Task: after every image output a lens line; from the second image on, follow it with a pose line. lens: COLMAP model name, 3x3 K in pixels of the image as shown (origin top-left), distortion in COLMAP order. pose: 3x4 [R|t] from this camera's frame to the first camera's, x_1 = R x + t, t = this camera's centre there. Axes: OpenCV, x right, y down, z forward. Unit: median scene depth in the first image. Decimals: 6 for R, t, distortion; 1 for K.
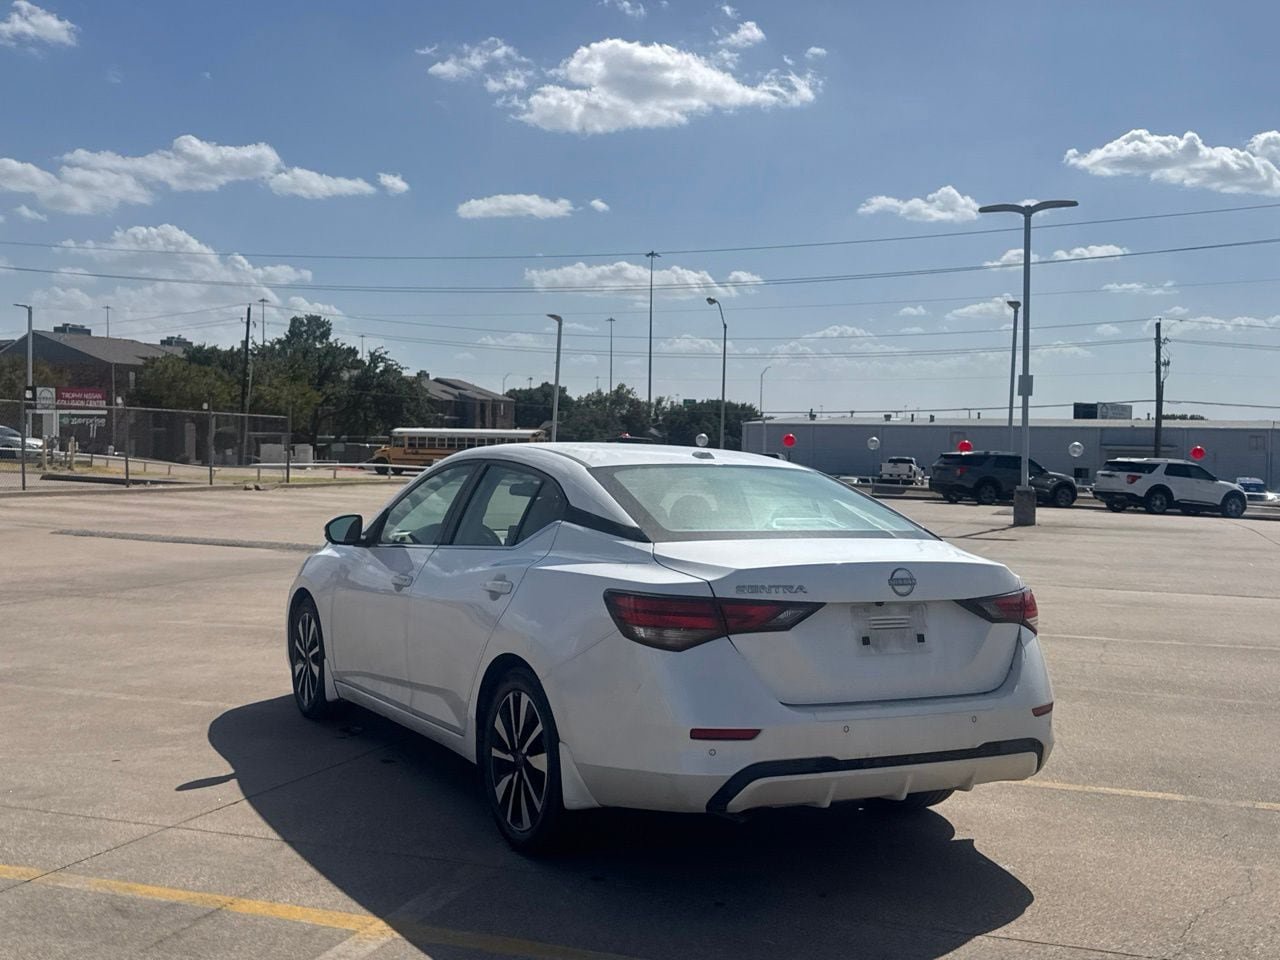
lens RADIAL K [[1364.9, 0, 634.9], [0, 1364.9, 485.3], [0, 0, 1]] dist [0.077483, 0.000000]
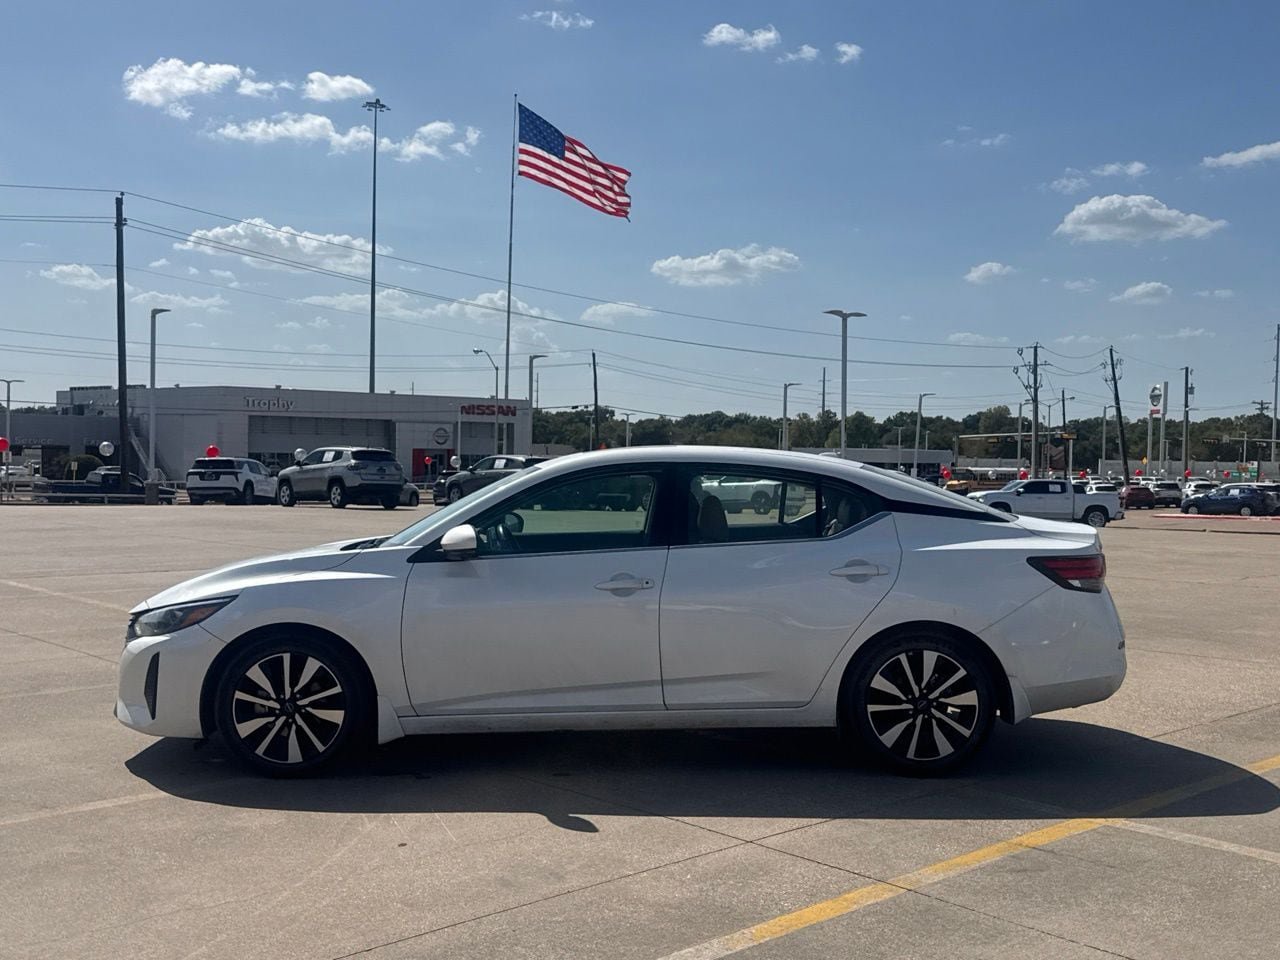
lens RADIAL K [[1364.9, 0, 632.8], [0, 1364.9, 479.7], [0, 0, 1]] dist [0.077483, 0.000000]
pose [[0.477560, -0.031053, 0.878050, -1.043815], [0.021101, 0.999492, 0.023871, -0.031526], [-0.878345, 0.007128, 0.477973, 0.510405]]
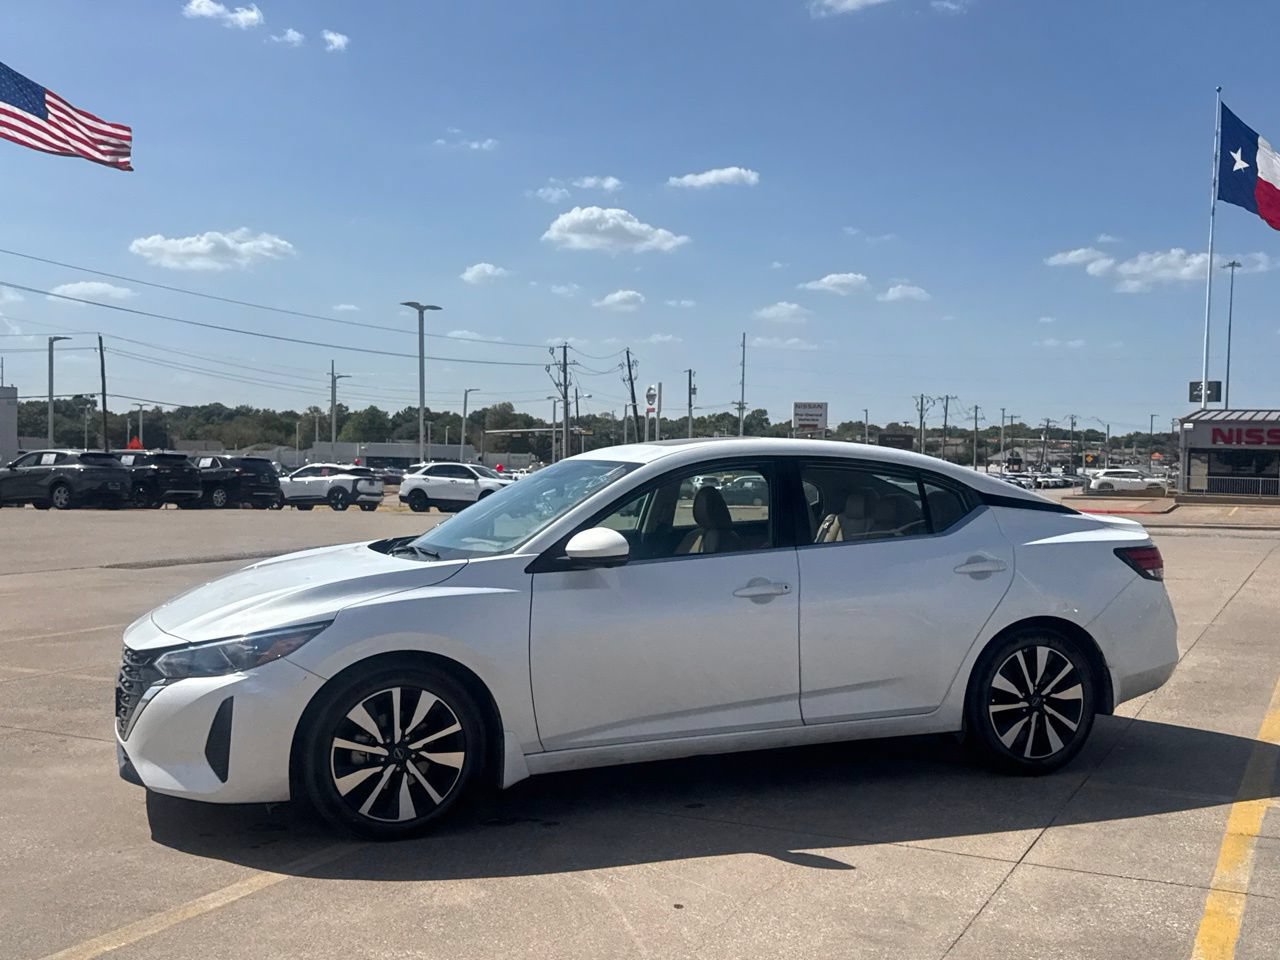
lens RADIAL K [[1364.9, 0, 634.6], [0, 1364.9, 478.7], [0, 0, 1]] dist [0.077483, 0.000000]
pose [[0.132249, -0.036000, 0.990563, -1.083160], [0.016871, 0.999277, 0.034064, -0.038131], [-0.991073, 0.012207, 0.132761, 0.957957]]
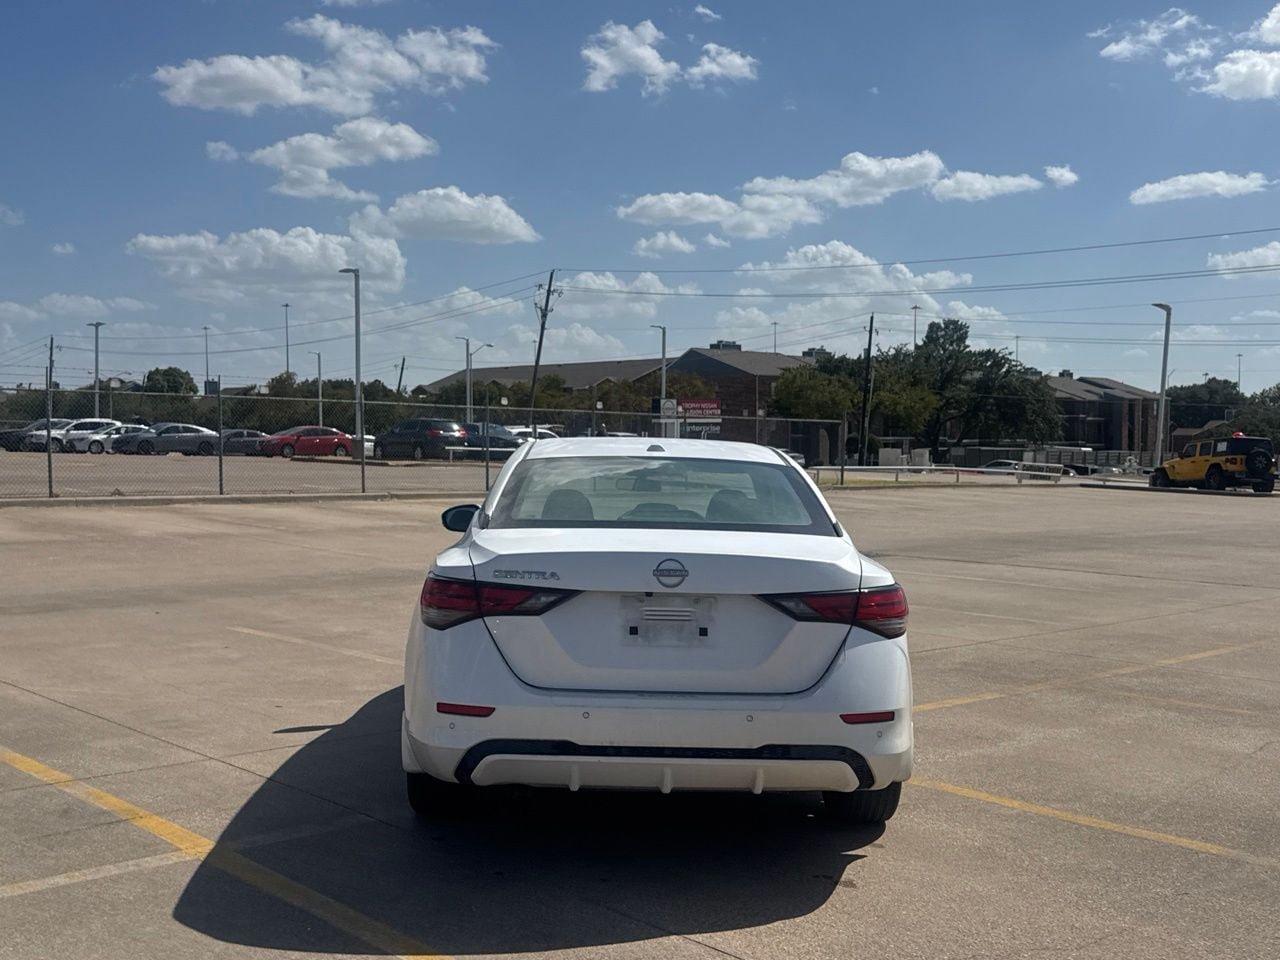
lens RADIAL K [[1364.3, 0, 633.0], [0, 1364.3, 502.6], [0, 0, 1]] dist [0.072669, 0.000000]
pose [[0.890012, 0.012295, -0.455771, 0.450081], [-0.007985, 0.999903, 0.011381, 0.006711], [0.455866, -0.006490, 0.890025, 0.085703]]
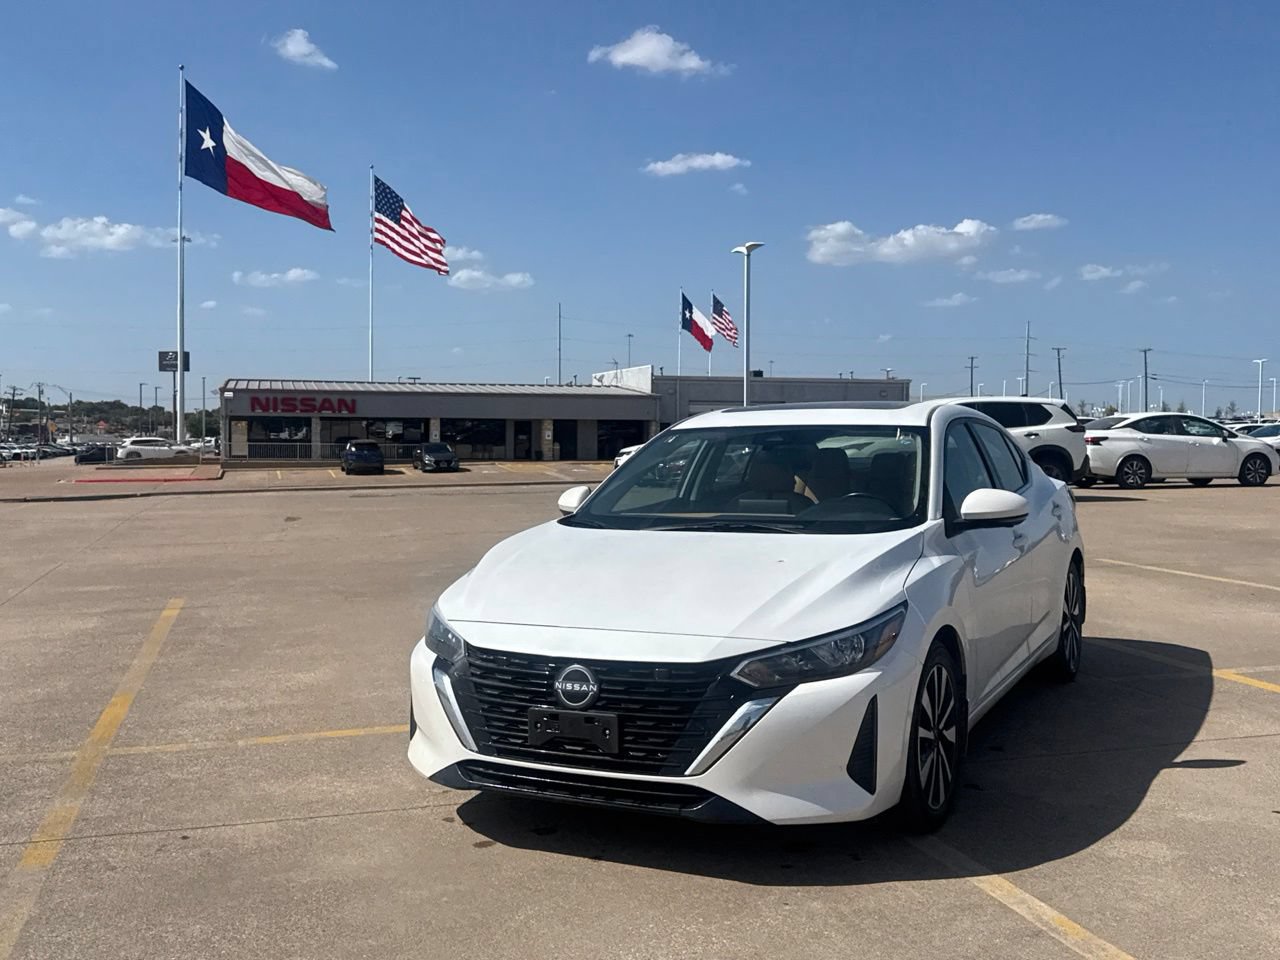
lens RADIAL K [[1364.9, 0, 631.0], [0, 1364.9, 467.1], [0, 0, 1]] dist [0.077483, 0.000000]
pose [[-0.565983, -0.041734, 0.823360, -0.826507], [0.013719, 0.998103, 0.060022, -0.048016], [-0.824303, 0.045267, -0.564337, 1.784693]]
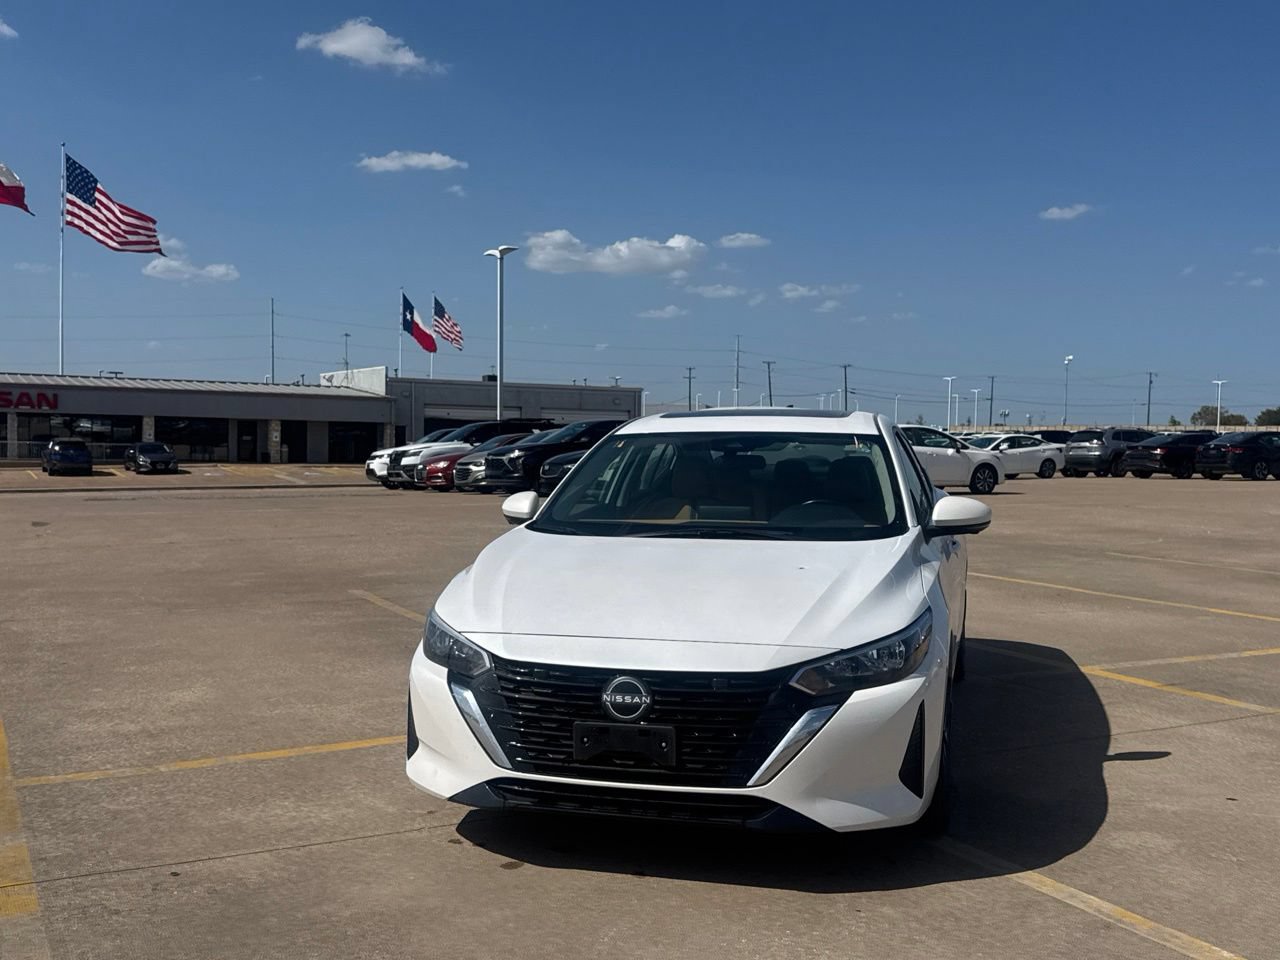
lens RADIAL K [[1364.9, 0, 636.2], [0, 1364.9, 489.1], [0, 0, 1]] dist [0.077483, 0.000000]
pose [[-0.724783, -0.057018, 0.686614, -0.700187], [-0.009554, 0.997306, 0.072733, -0.047204], [-0.688911, 0.046156, -0.723375, 1.901424]]
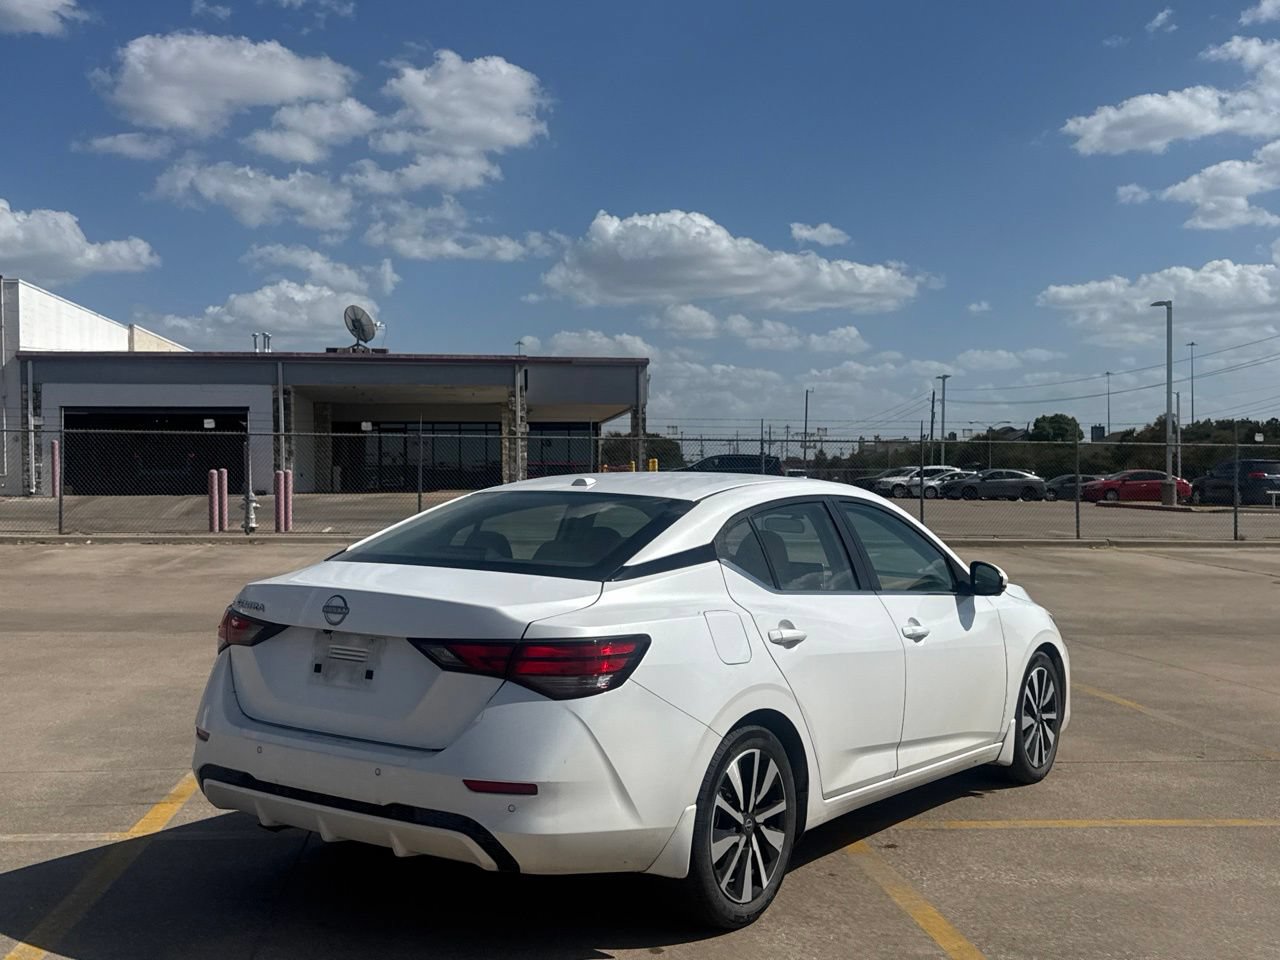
lens RADIAL K [[1364.3, 0, 636.6], [0, 1364.3, 499.5], [0, 0, 1]] dist [0.072669, 0.000000]
pose [[0.439671, -0.001832, -0.898157, 0.829330], [-0.024010, 0.999617, -0.013793, 0.001695], [0.897838, 0.027630, 0.439459, 0.561146]]
